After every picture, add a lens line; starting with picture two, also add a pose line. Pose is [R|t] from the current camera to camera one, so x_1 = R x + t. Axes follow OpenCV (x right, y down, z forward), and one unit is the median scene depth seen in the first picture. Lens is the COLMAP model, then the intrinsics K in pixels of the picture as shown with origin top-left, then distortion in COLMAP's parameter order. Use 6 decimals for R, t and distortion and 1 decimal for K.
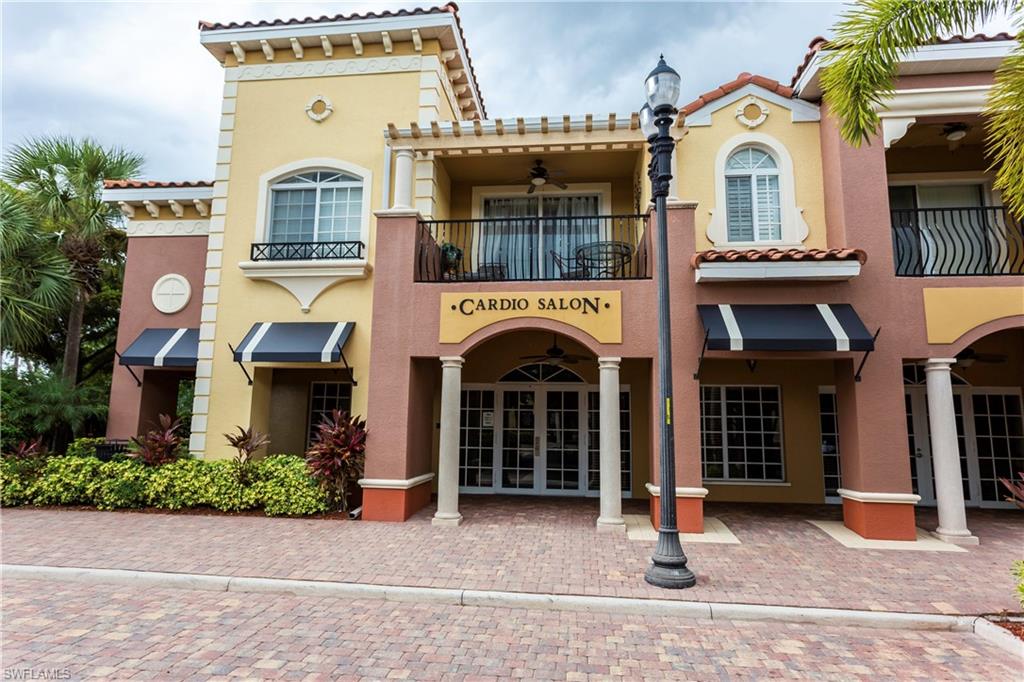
lens RADIAL K [[621.7, 0, 512.0], [0, 621.7, 341.0], [0, 0, 1]] dist [0.003815, -0.000985]
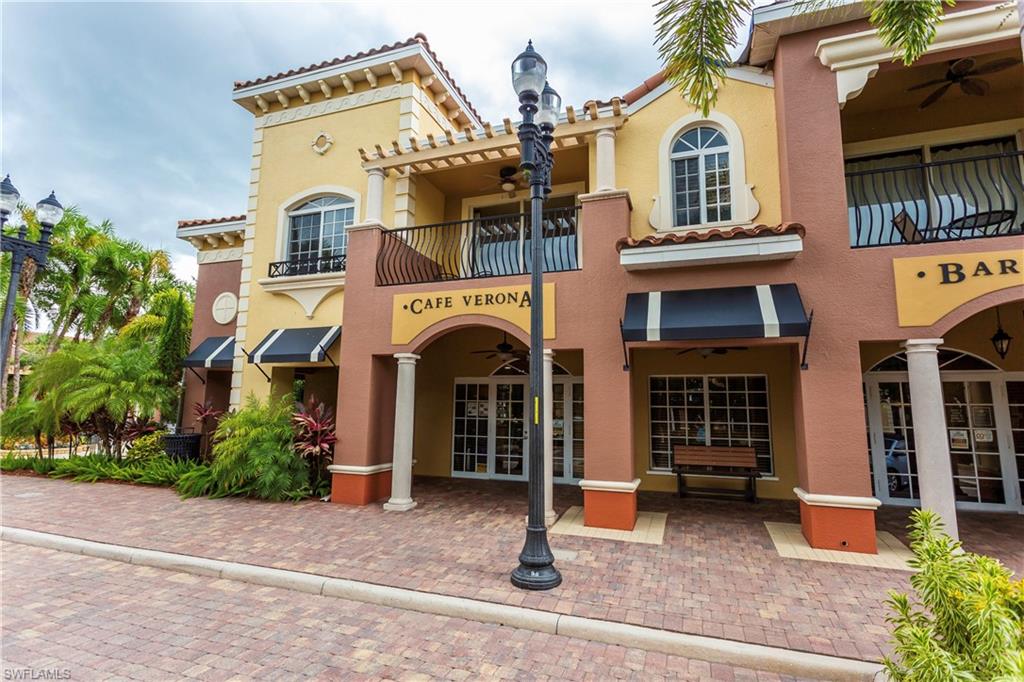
lens RADIAL K [[518.9, 0, 512.0], [0, 518.9, 341.0], [0, 0, 1]] dist [-0.001940, 0.000417]
pose [[0.973000, -0.031480, -0.228647, 0.281256], [0.031167, 0.999502, -0.004983, 0.013387], [0.228689, -0.002278, 0.973497, 0.157820]]
